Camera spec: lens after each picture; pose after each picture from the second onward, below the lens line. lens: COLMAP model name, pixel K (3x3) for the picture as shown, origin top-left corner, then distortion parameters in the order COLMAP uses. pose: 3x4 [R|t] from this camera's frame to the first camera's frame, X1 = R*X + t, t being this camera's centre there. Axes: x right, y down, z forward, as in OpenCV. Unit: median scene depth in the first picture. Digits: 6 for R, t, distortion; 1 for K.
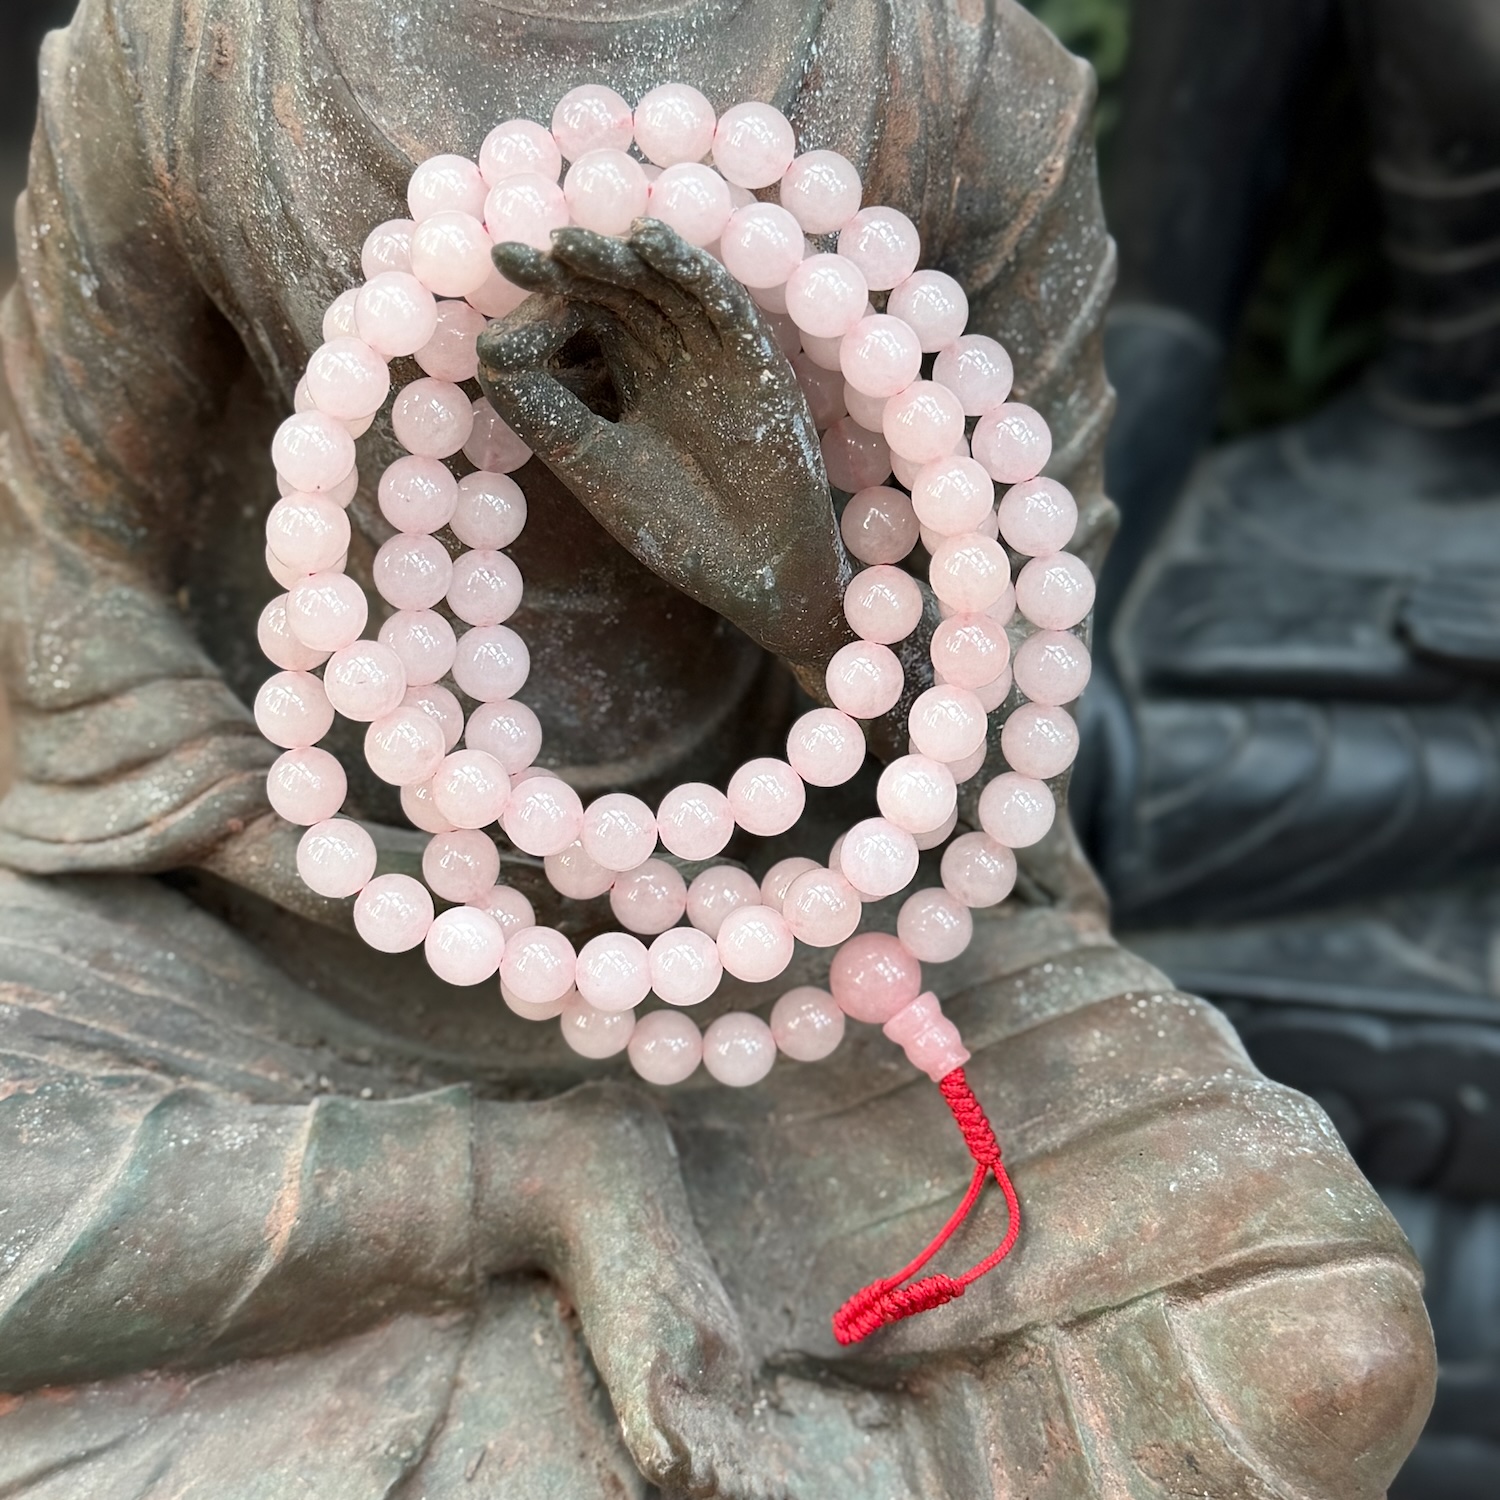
lens RADIAL K [[2774.7, 0, 743.0], [0, 2774.7, 750.6], [0, 0, 1]] dist [0.122111, 0.000000]
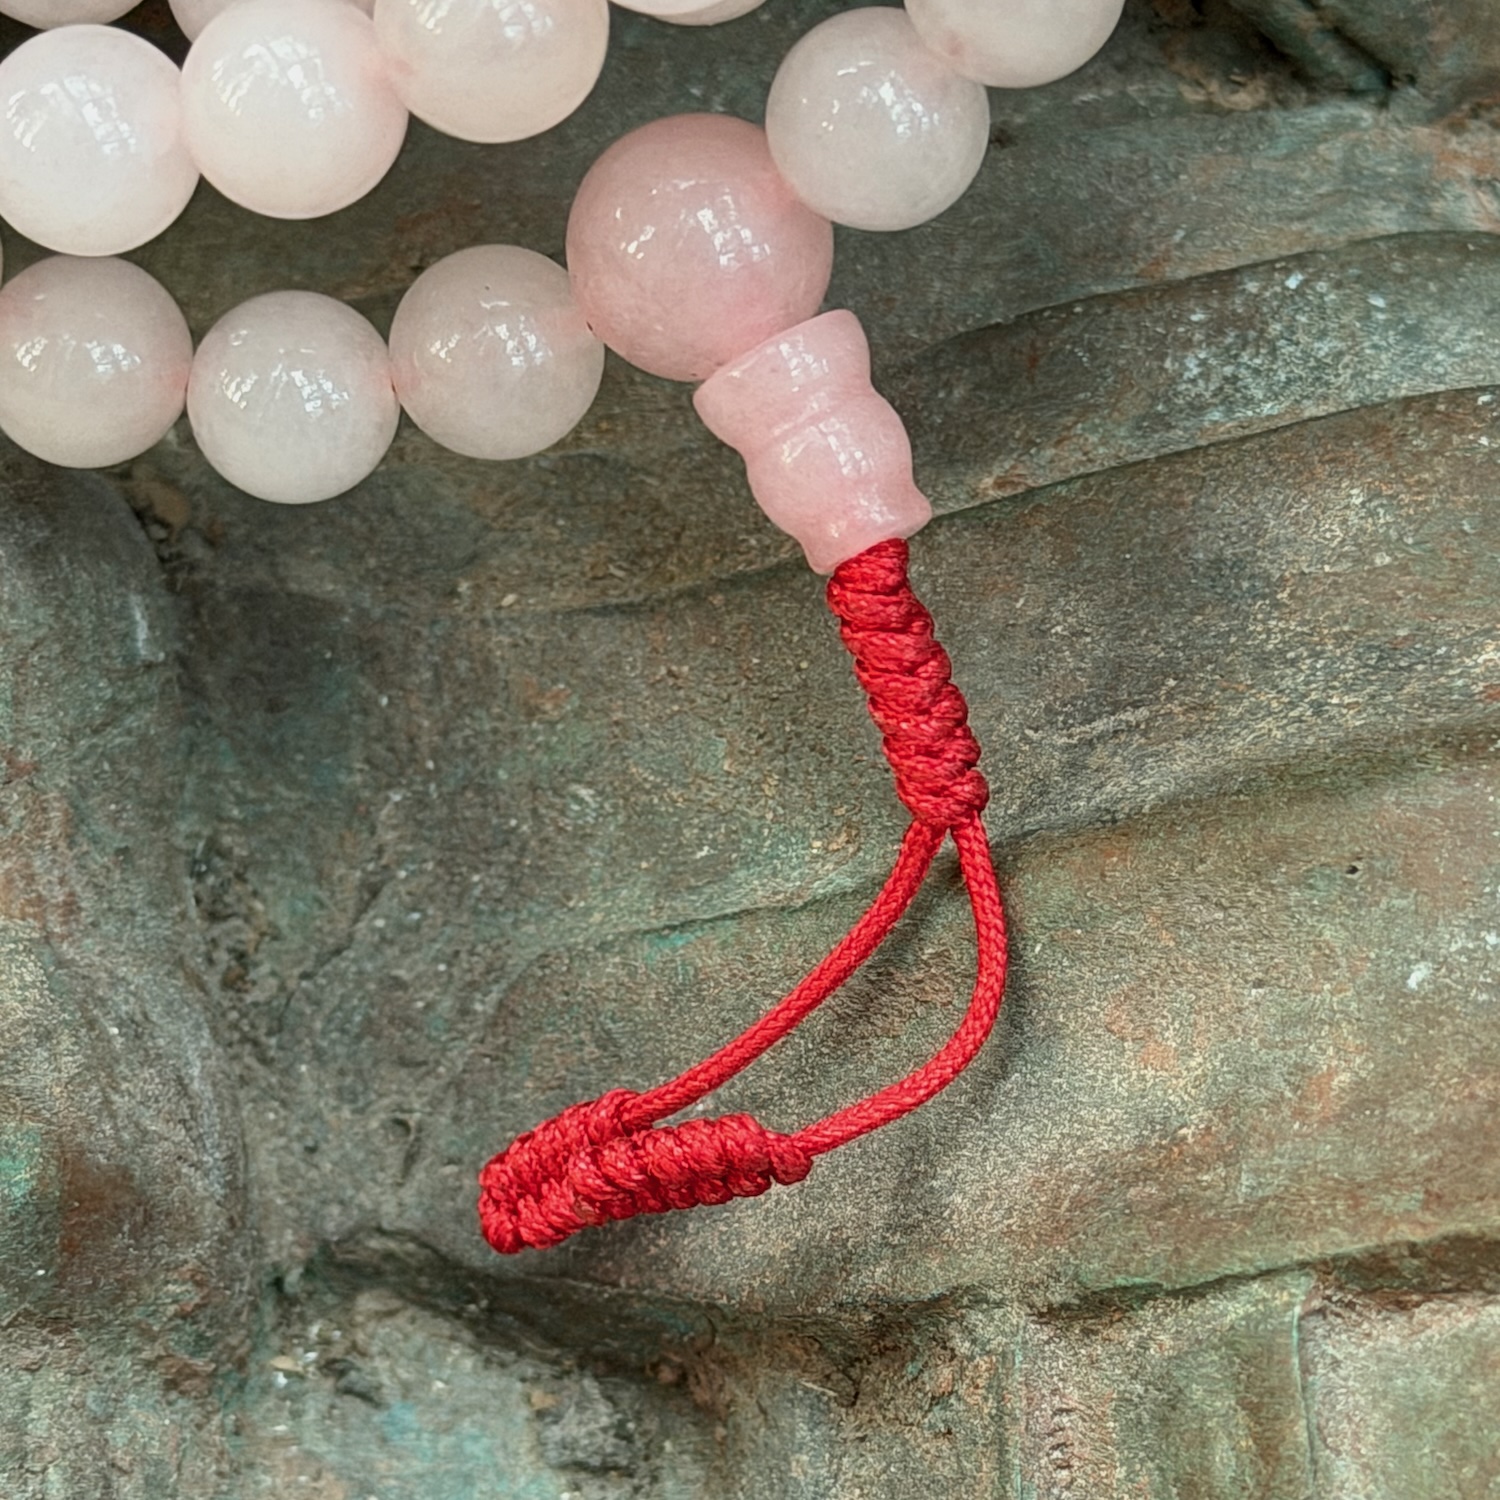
lens RADIAL K [[6252.2, 0, 826.1], [0, 6252.2, 866.7], [0, 0, 1]] dist [0.111798, 0.000000]
pose [[0.981564, 0.150817, -0.117415, 0.165664], [-0.122650, 0.968157, 0.218241, -0.014443], [0.146591, -0.199817, 0.968806, 0.243352]]
